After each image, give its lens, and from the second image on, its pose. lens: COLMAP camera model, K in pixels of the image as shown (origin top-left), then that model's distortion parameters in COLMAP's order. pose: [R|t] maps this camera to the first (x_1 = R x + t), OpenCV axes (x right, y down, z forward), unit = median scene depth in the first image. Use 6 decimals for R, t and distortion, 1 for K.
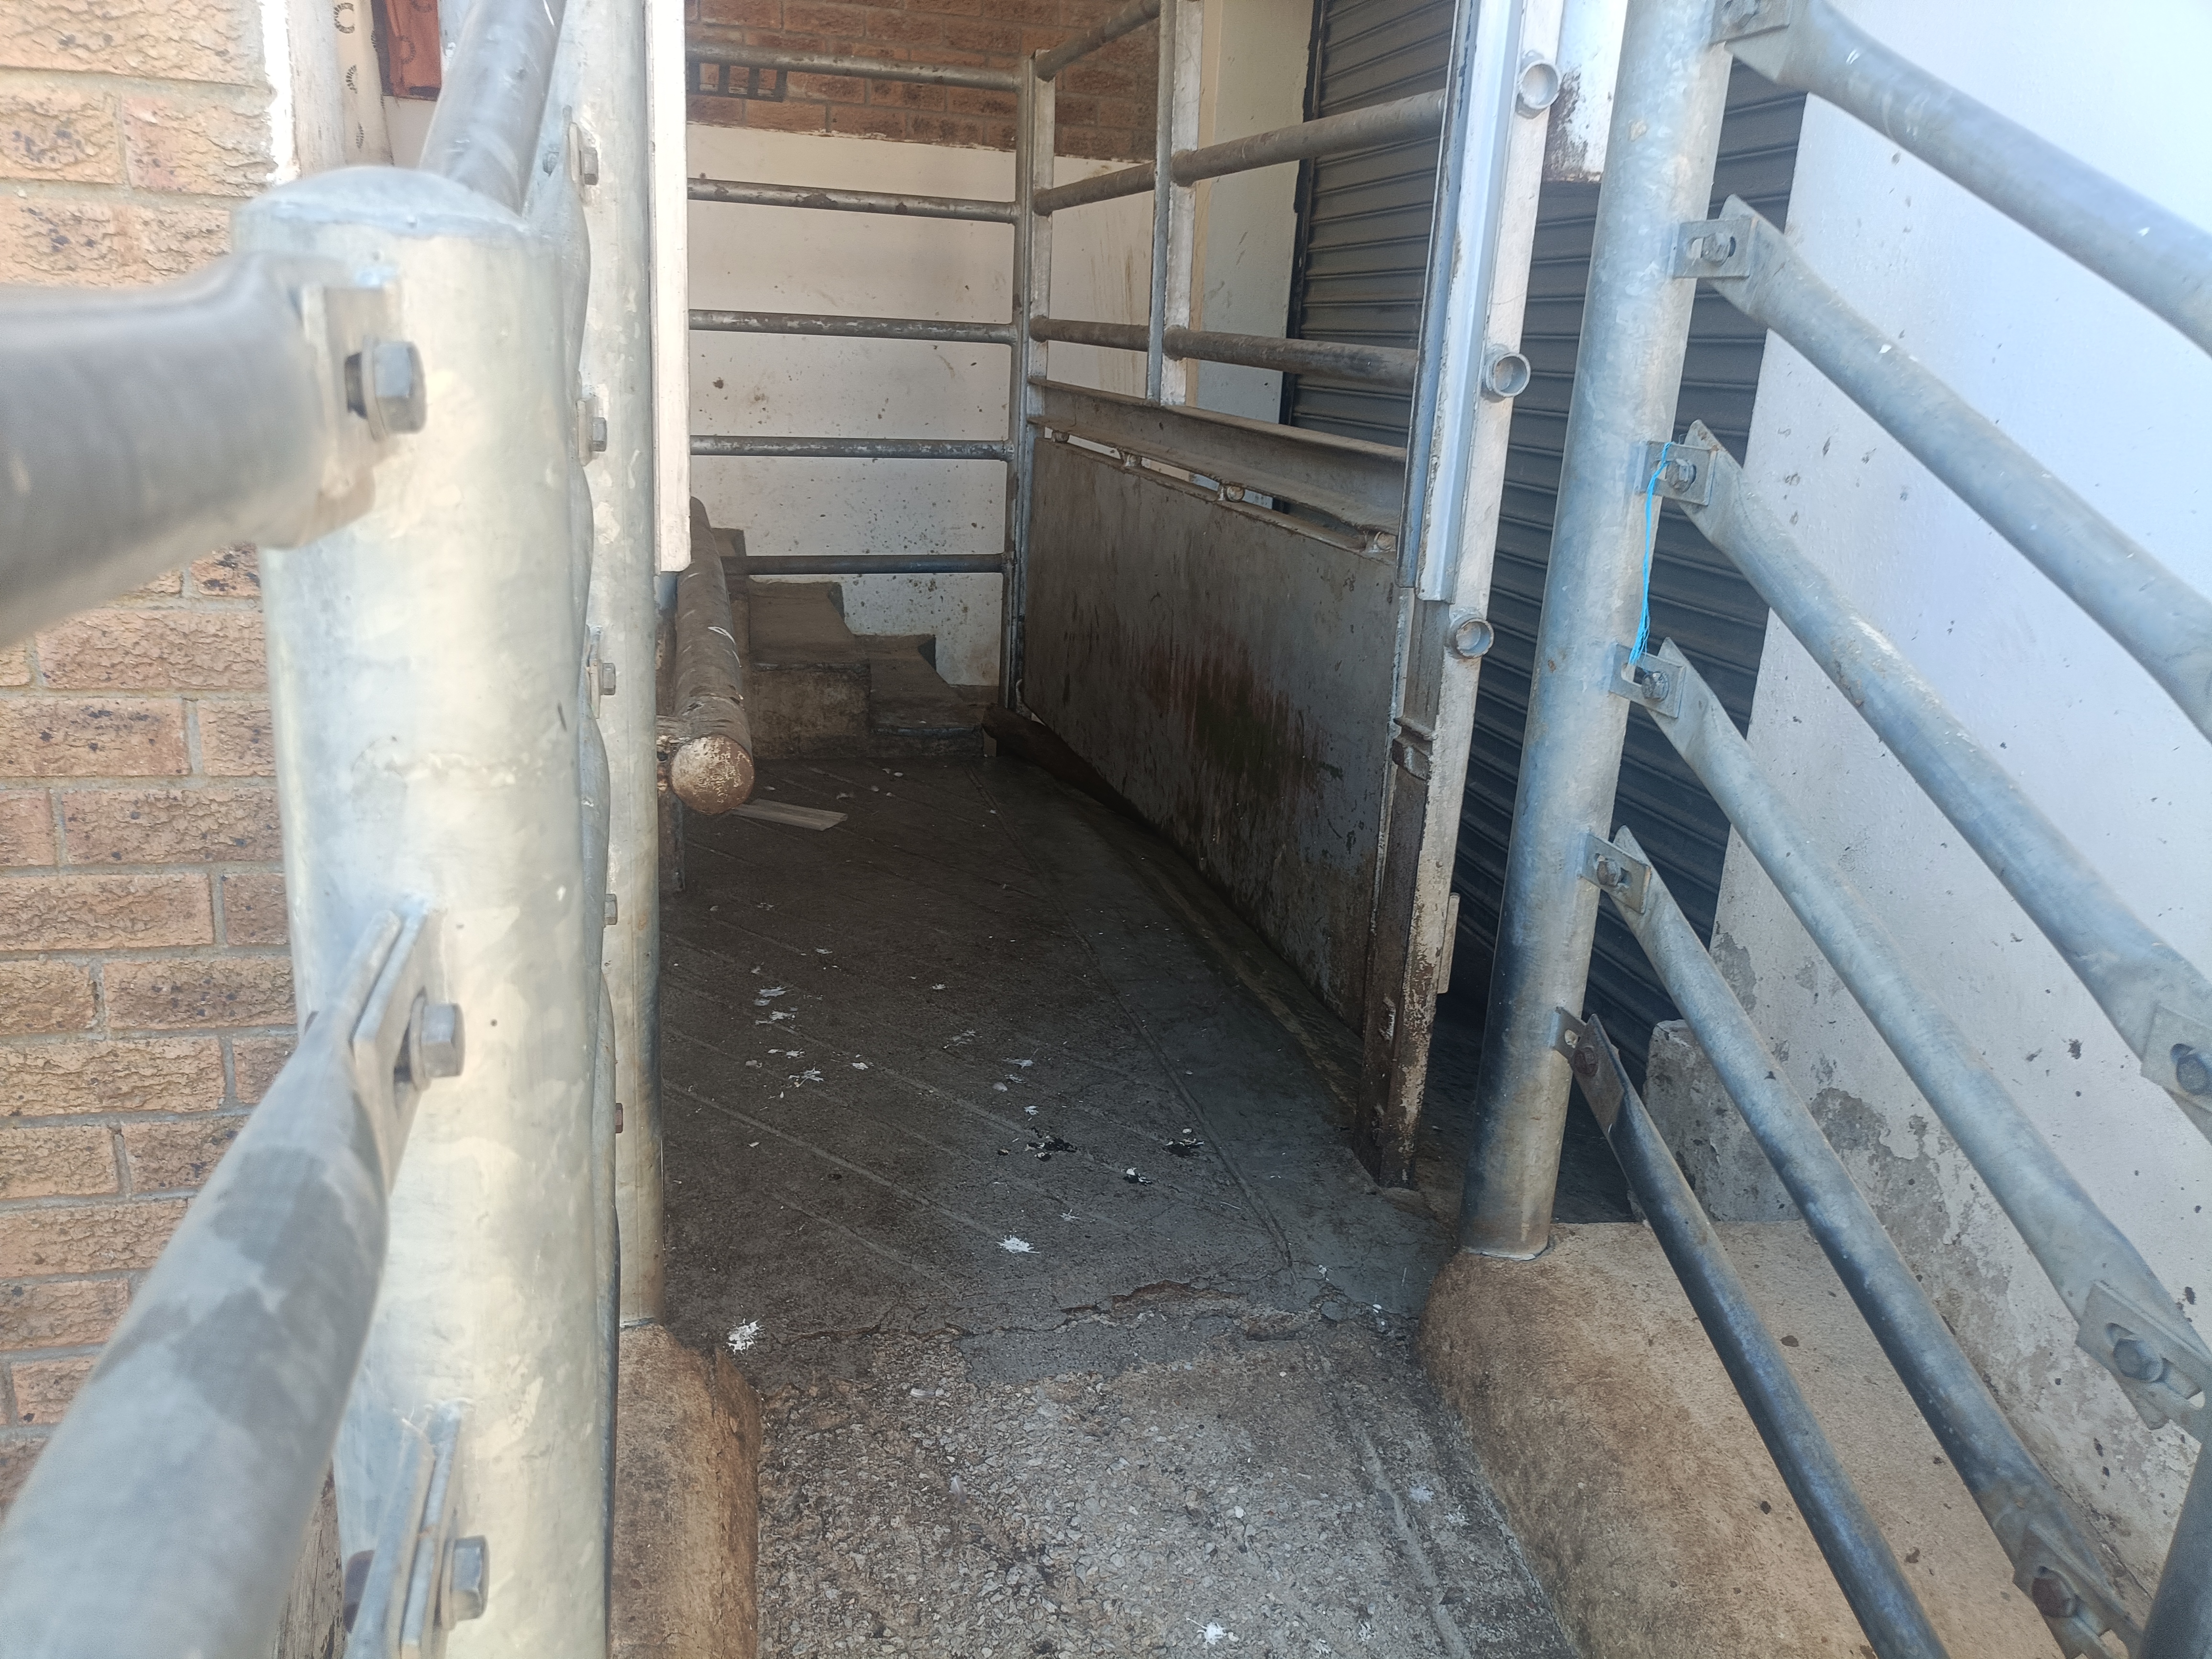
lens RADIAL K [[1620.9, 0, 1103.5], [0, 1620.9, 840.8], [0, 0, 1]] dist [0.025467, -0.020114]
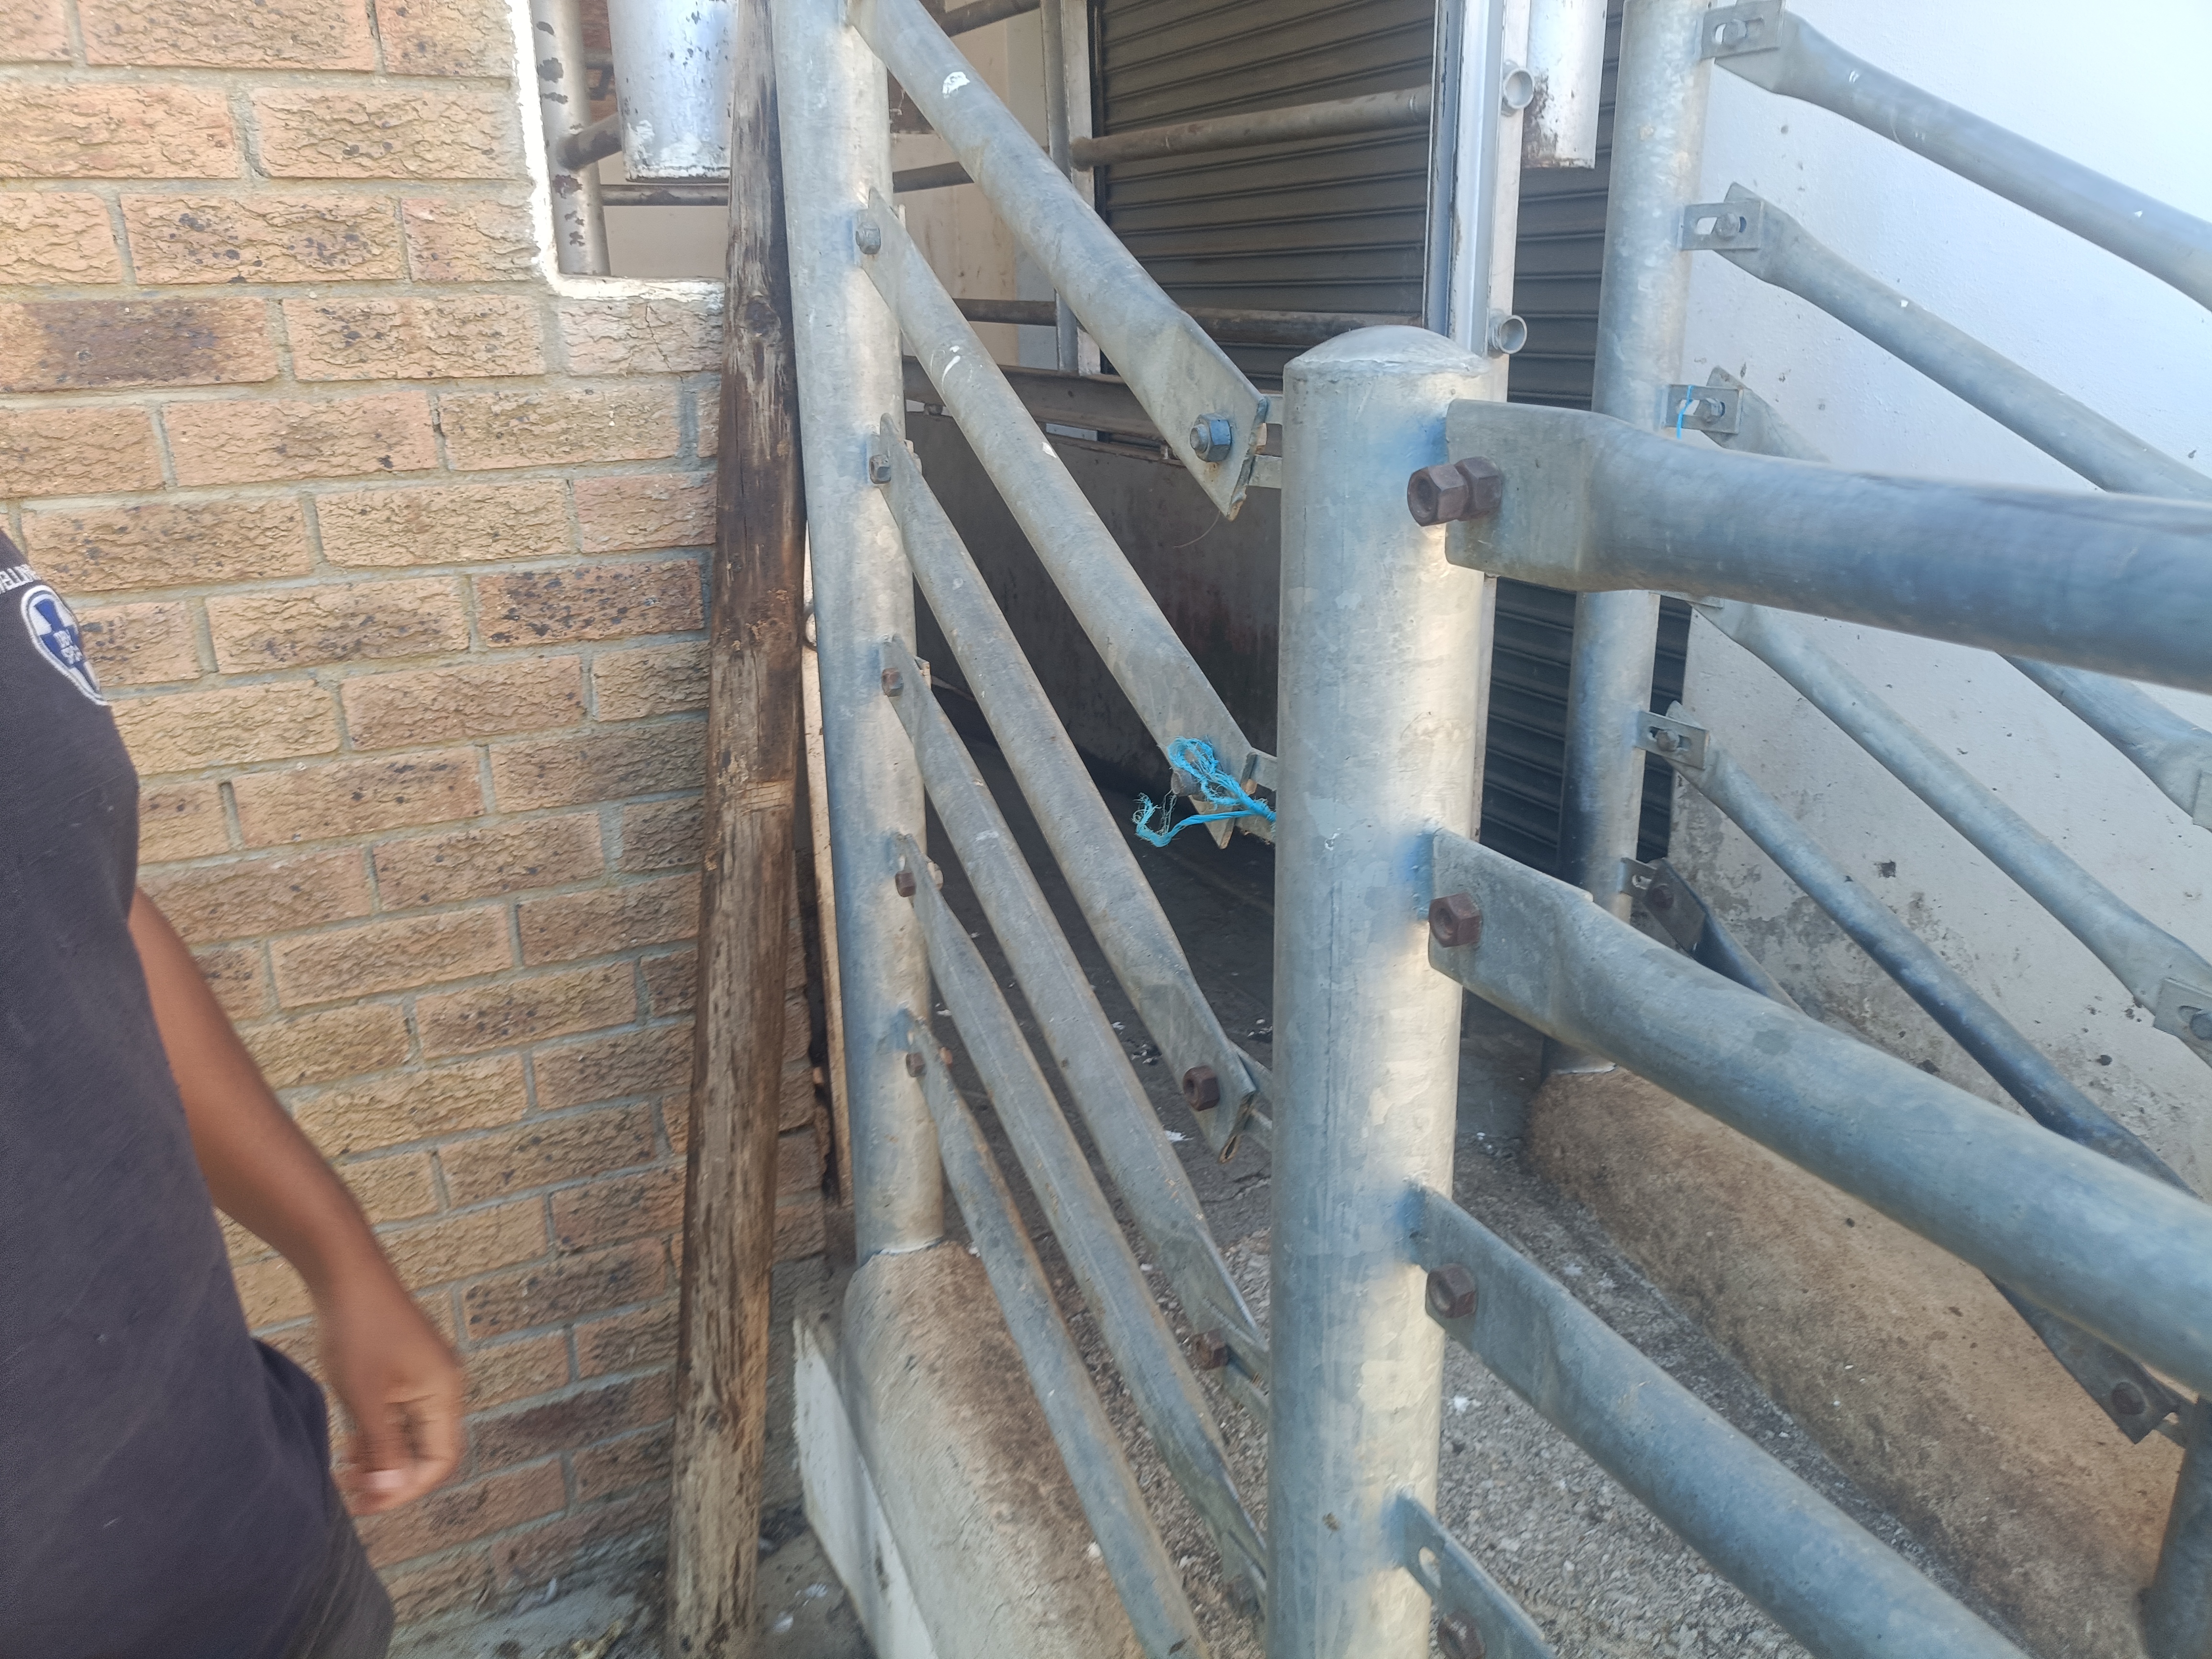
lens RADIAL K [[1622.4, 0, 1107.9], [0, 1622.4, 834.9], [0, 0, 1]] dist [0.017446, -0.009410]
pose [[0.975511, -0.136893, 0.172158, -0.343790], [0.131460, 0.990405, 0.042627, -0.018793], [-0.176342, -0.018951, 0.984147, -0.139150]]
